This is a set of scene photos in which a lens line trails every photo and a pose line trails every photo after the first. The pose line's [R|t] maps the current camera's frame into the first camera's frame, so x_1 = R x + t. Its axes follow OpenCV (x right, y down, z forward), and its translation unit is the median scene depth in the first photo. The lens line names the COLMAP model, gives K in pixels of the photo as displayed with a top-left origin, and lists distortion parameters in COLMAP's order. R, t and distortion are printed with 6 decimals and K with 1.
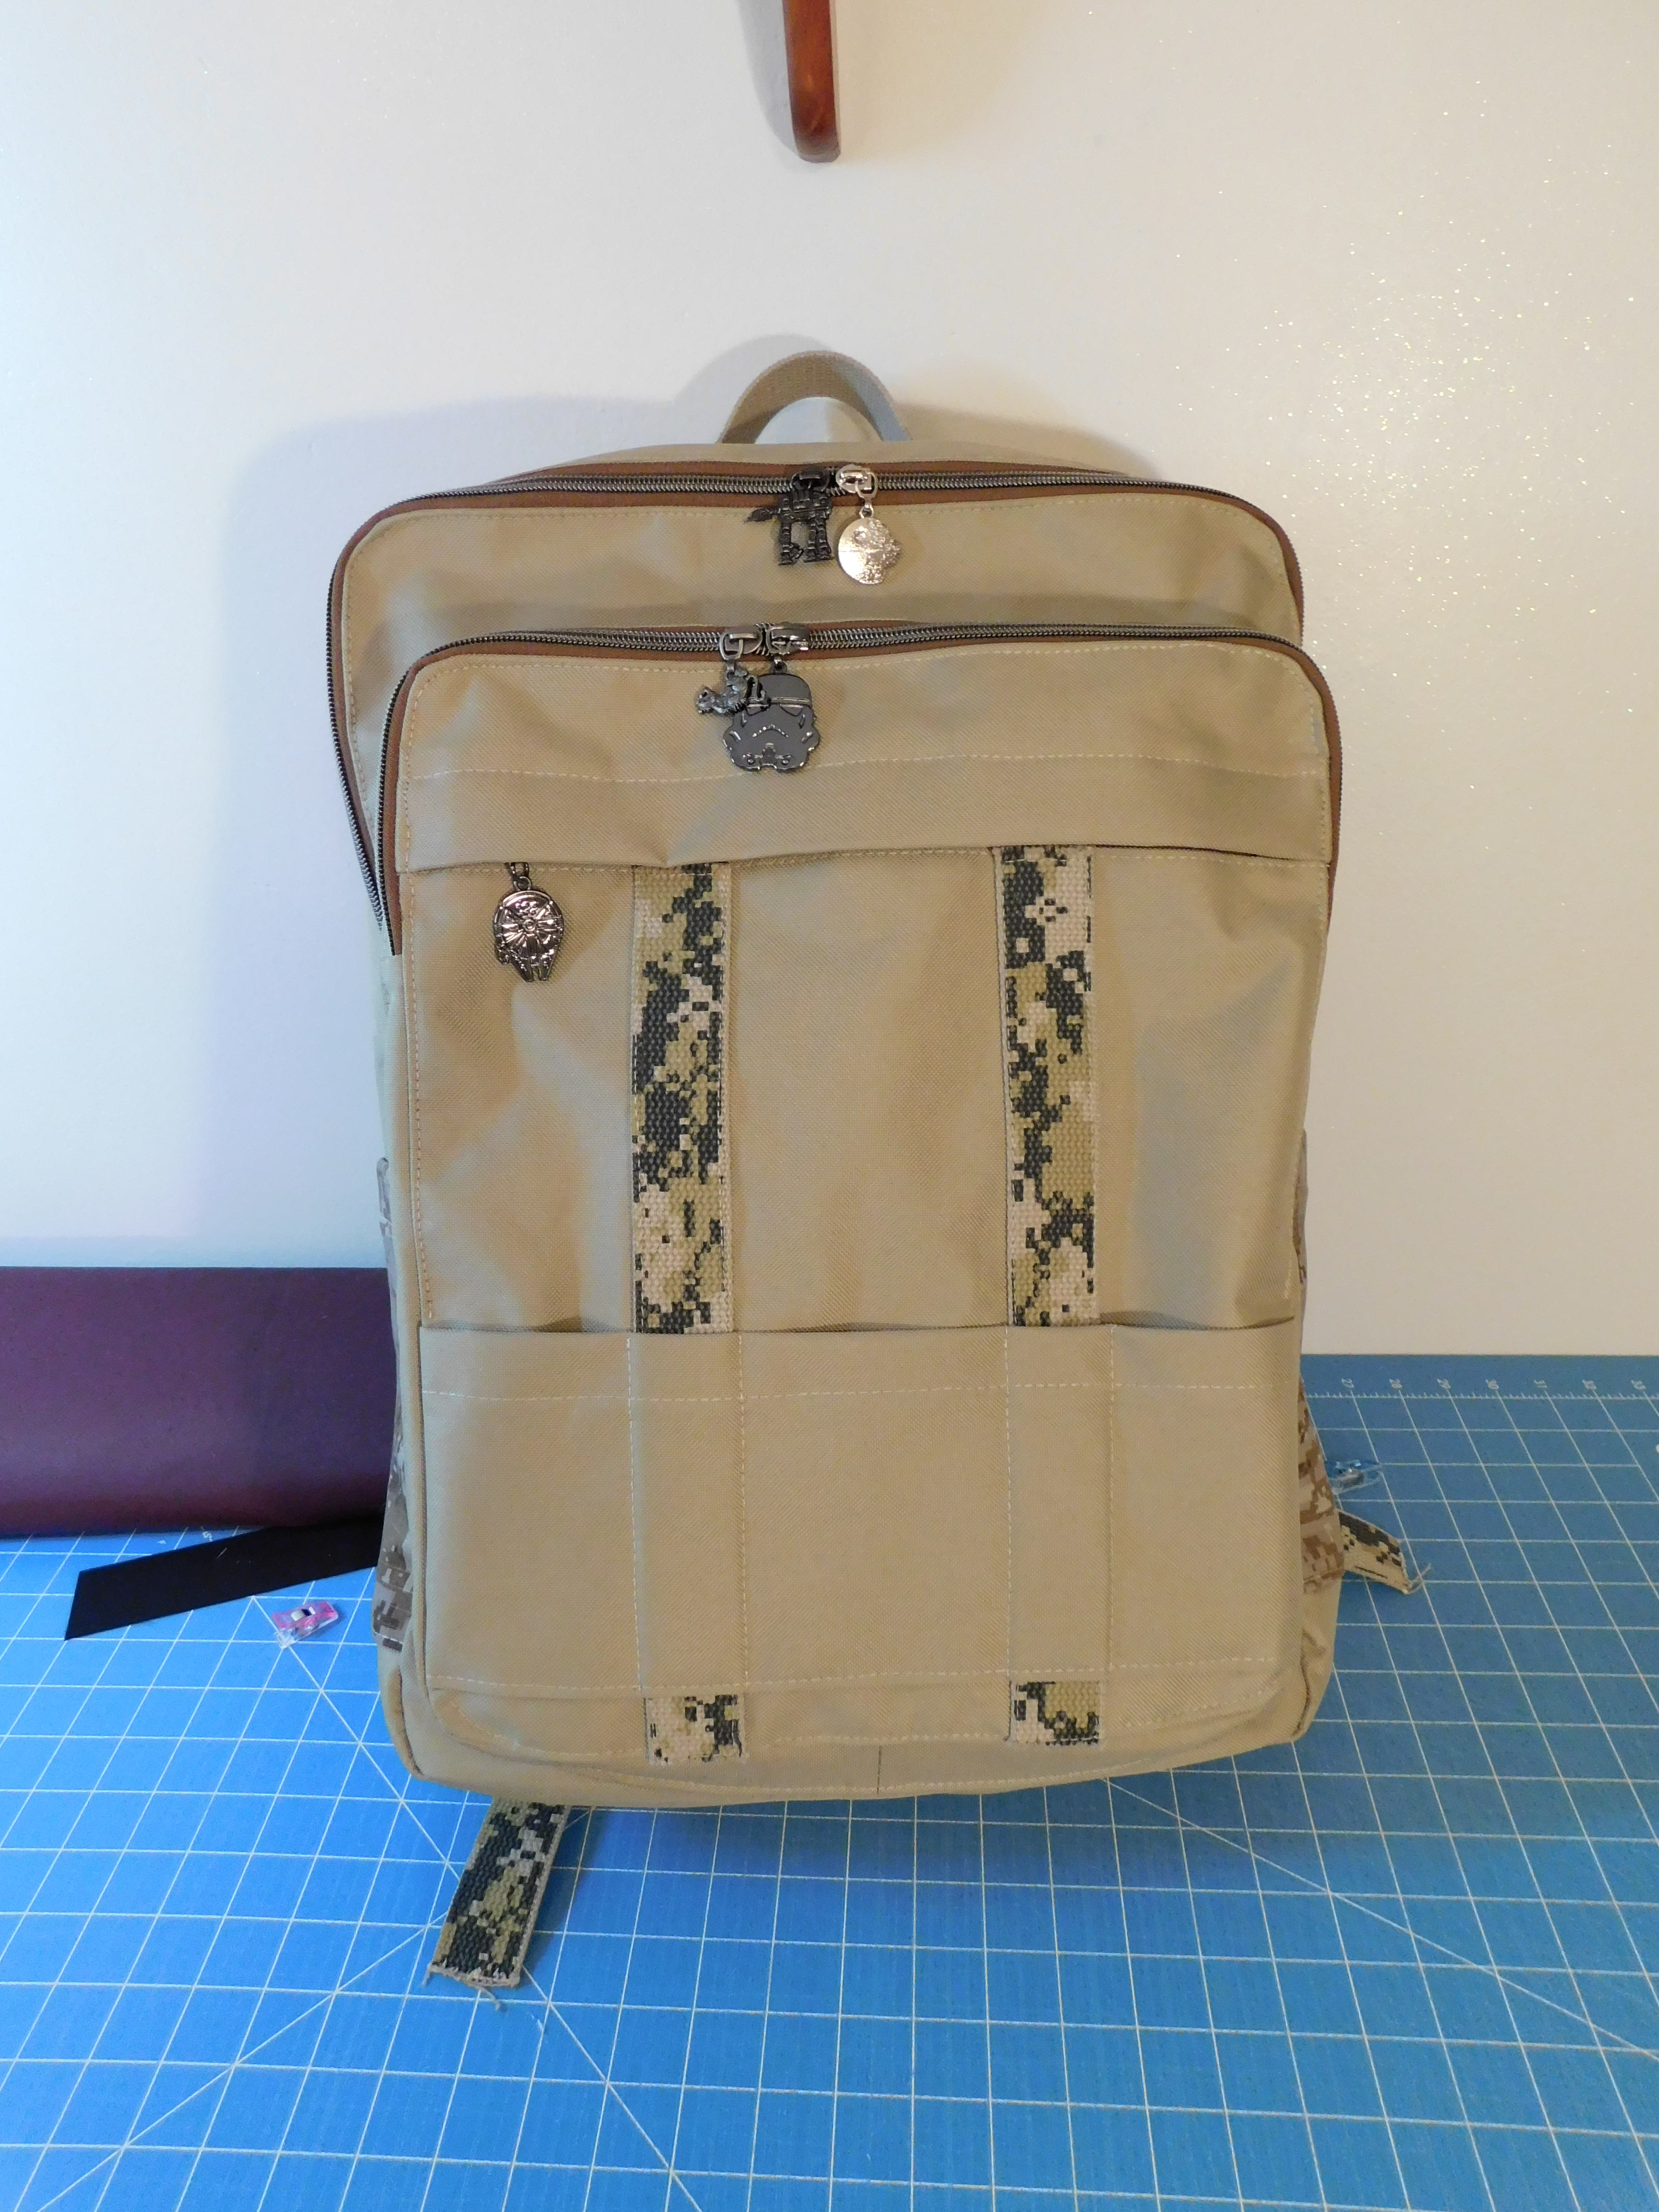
lens RADIAL K [[1468.0, 0, 829.5], [0, 1468.0, 1106.0], [0, 0, 1]] dist [-0.085985, 0.000618]
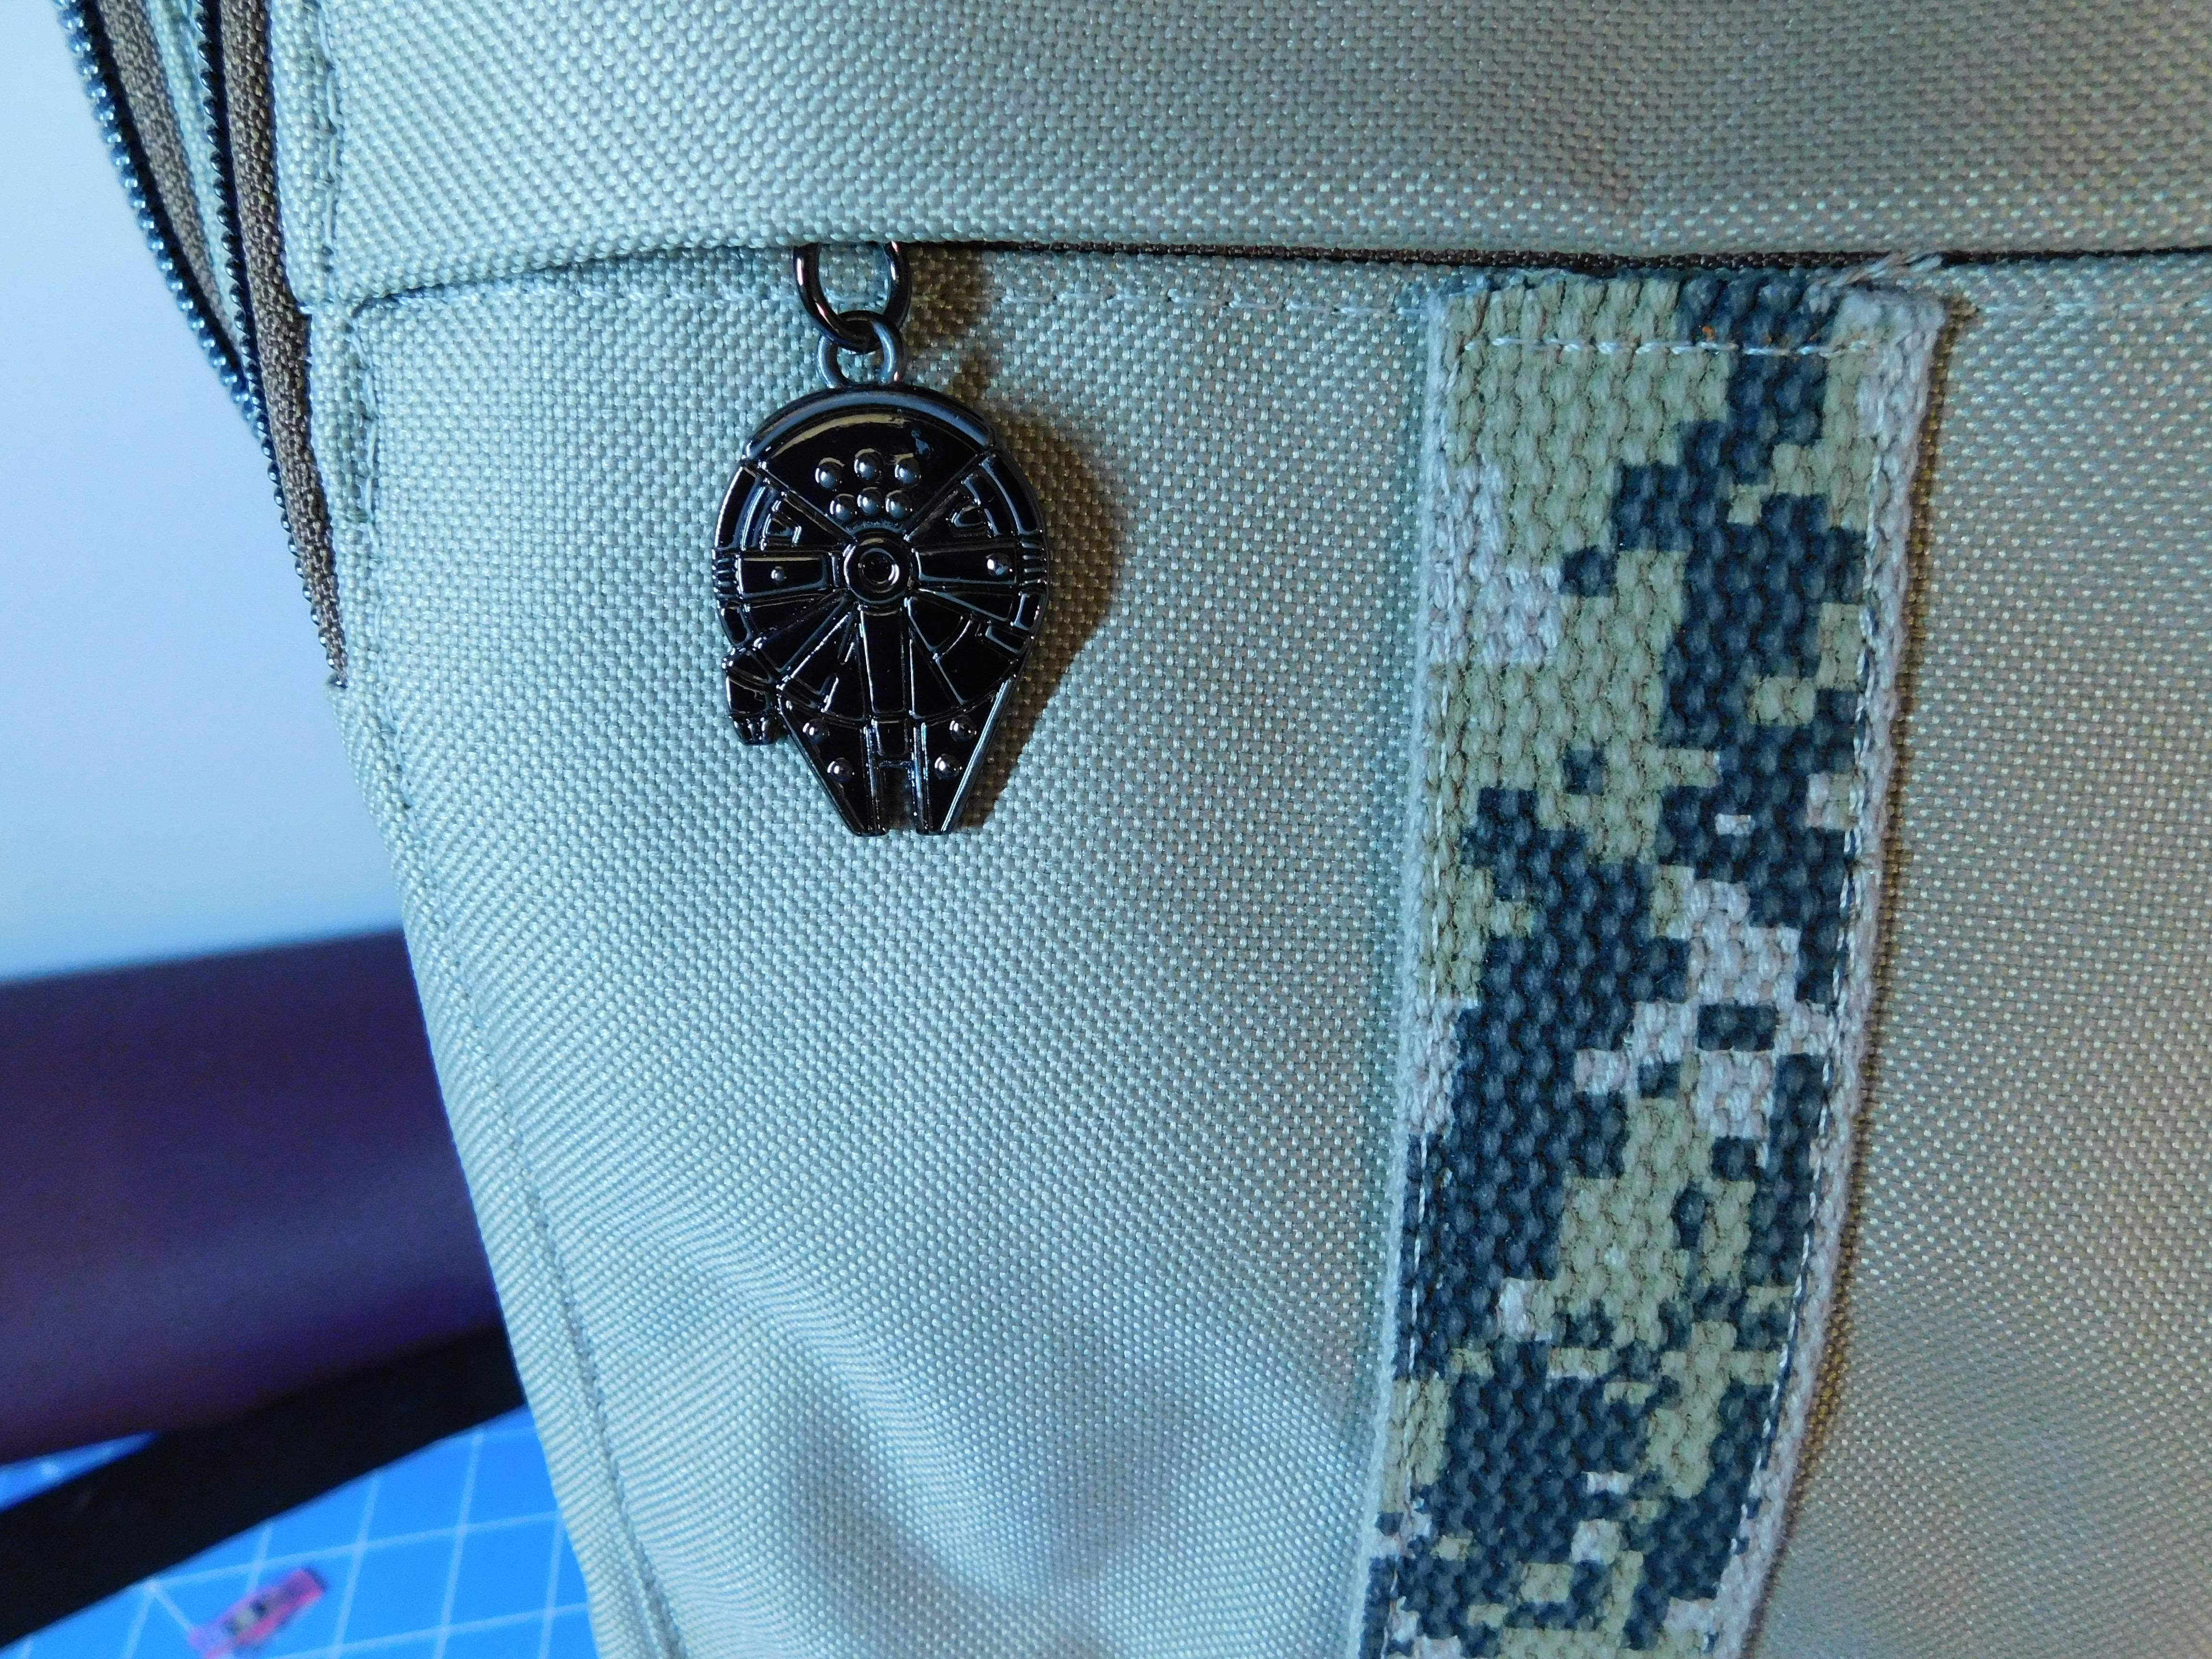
lens RADIAL K [[1468.0, 0, 1106.0], [0, 1468.0, 829.5], [0, 0, 1]] dist [-0.085985, 0.000618]
pose [[0.998914, 0.022335, -0.040889, -0.171568], [-0.007359, 0.942226, 0.334896, -0.164242], [0.046007, -0.334231, 0.941368, 0.808020]]
